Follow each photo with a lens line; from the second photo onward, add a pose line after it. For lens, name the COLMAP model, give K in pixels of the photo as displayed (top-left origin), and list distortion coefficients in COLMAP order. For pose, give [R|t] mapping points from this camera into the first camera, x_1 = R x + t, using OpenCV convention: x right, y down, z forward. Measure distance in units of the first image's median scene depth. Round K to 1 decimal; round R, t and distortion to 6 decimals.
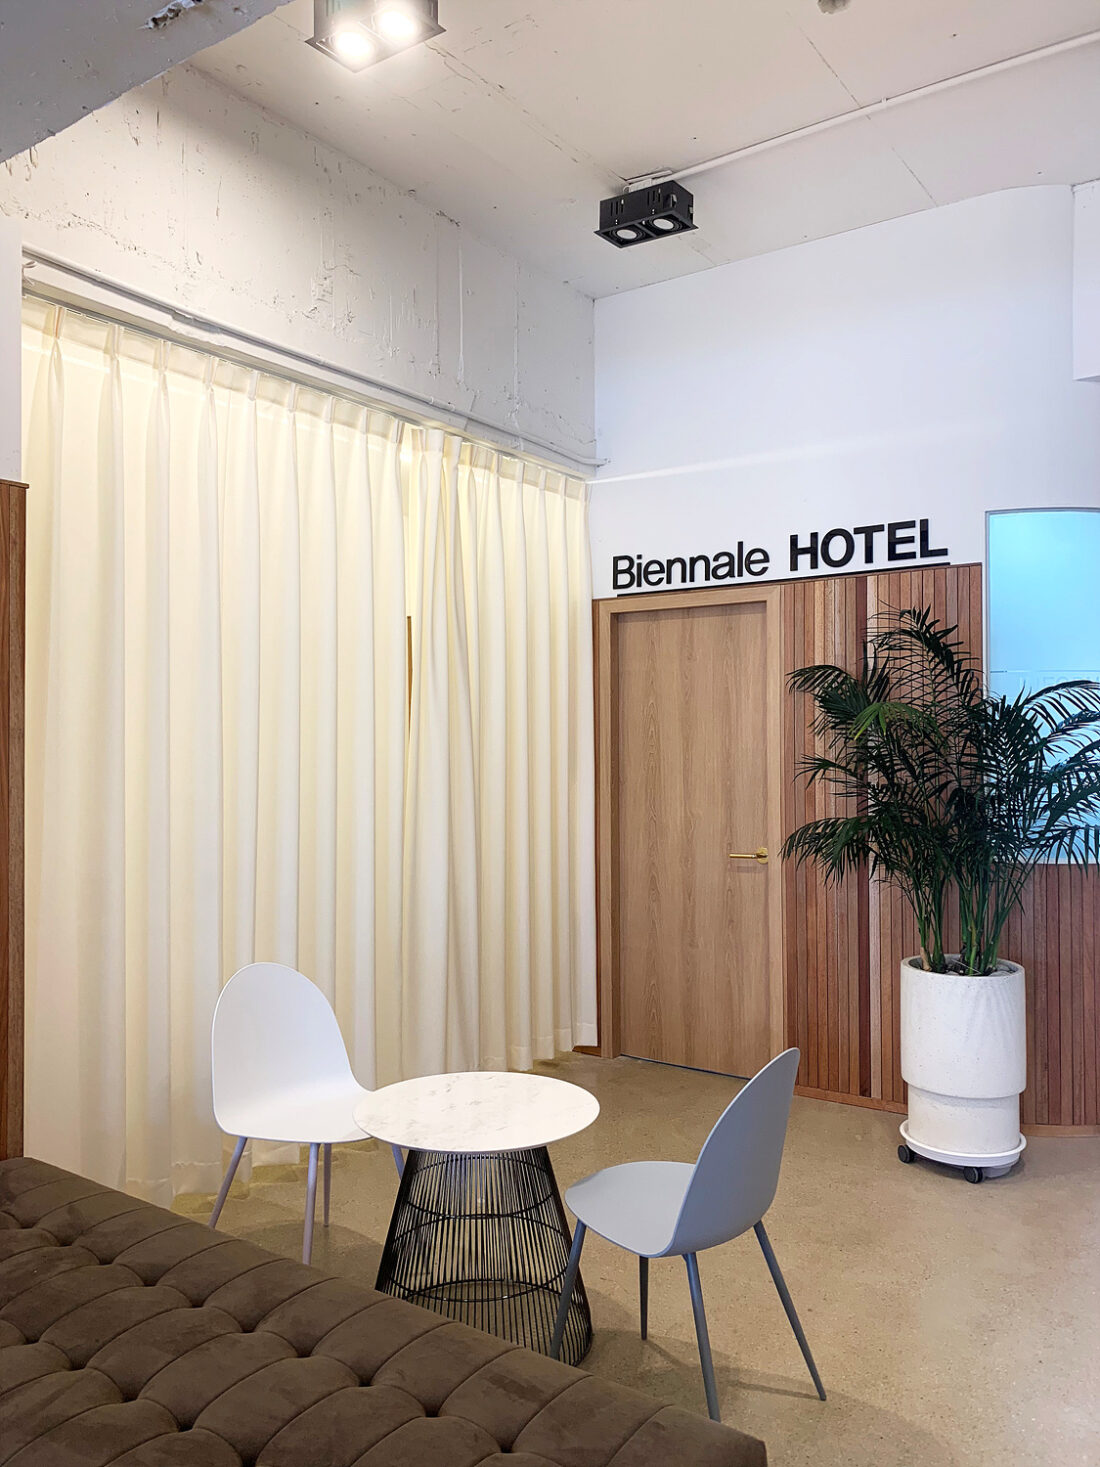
lens RADIAL K [[1106.7, 0, 543.2], [0, 1106.7, 748.6], [0, 0, 1]] dist [-0.000100, -0.003792]
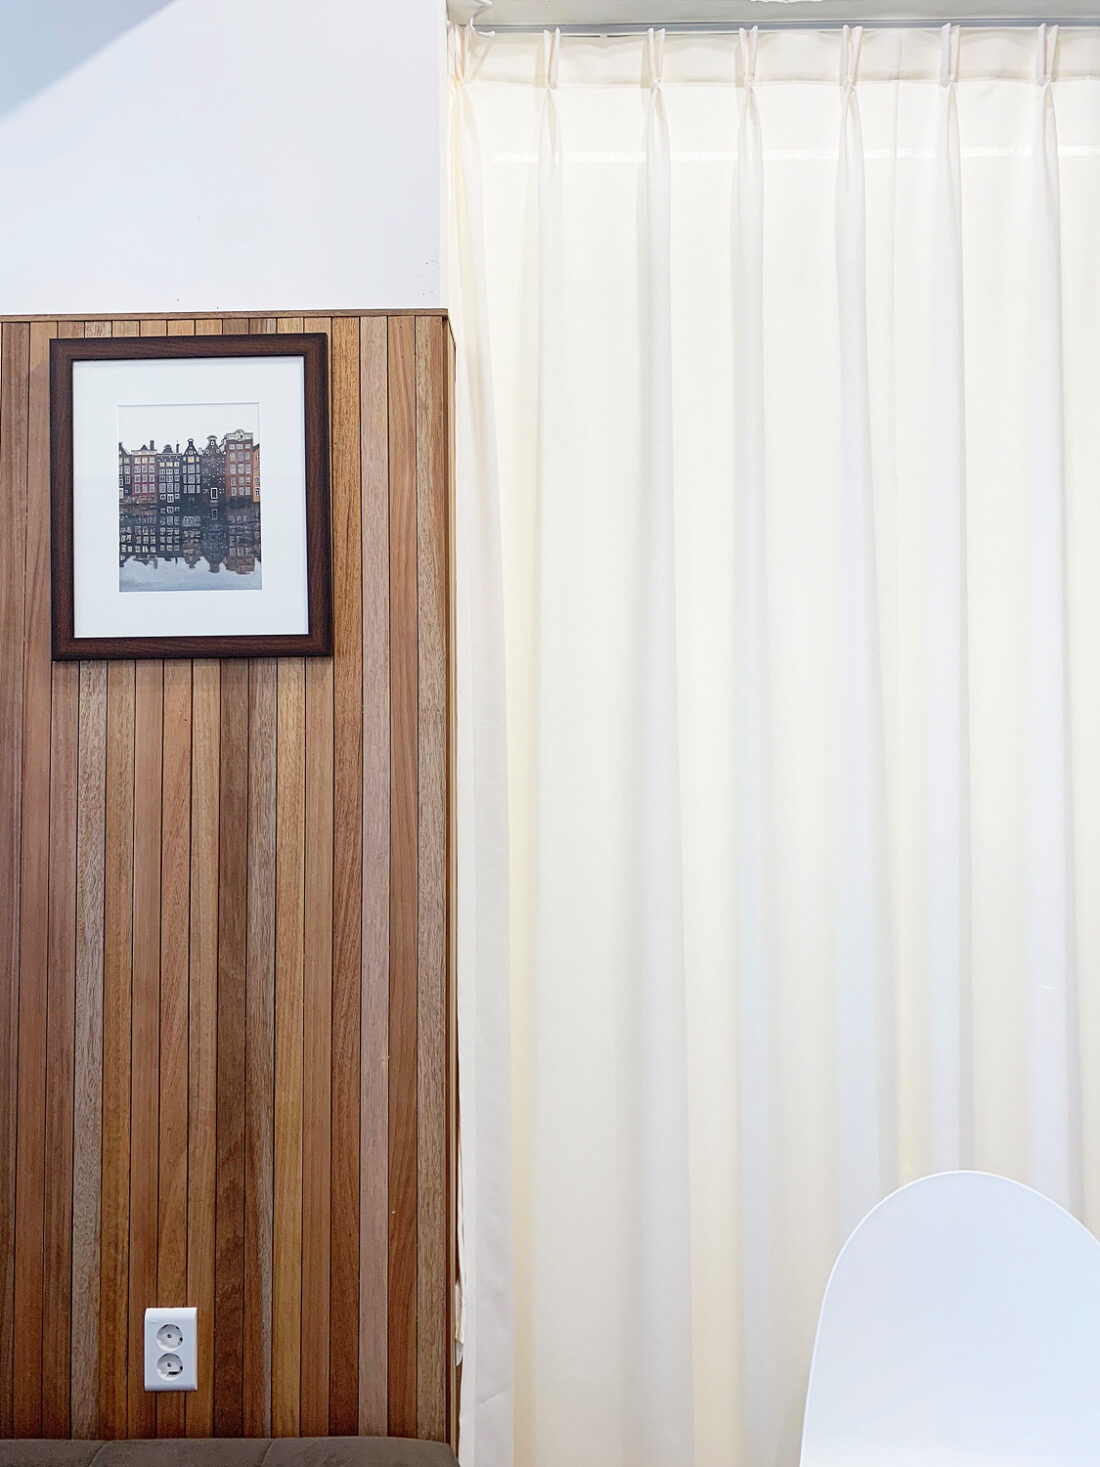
lens RADIAL K [[1140.3, 0, 560.4], [0, 1140.3, 734.8], [0, 0, 1]] dist [0.008578, -0.004839]
pose [[0.593406, -0.042276, -0.803792, 0.070534], [0.007244, 0.998860, -0.047188, 0.026735], [0.804870, 0.022179, 0.593036, 0.688165]]
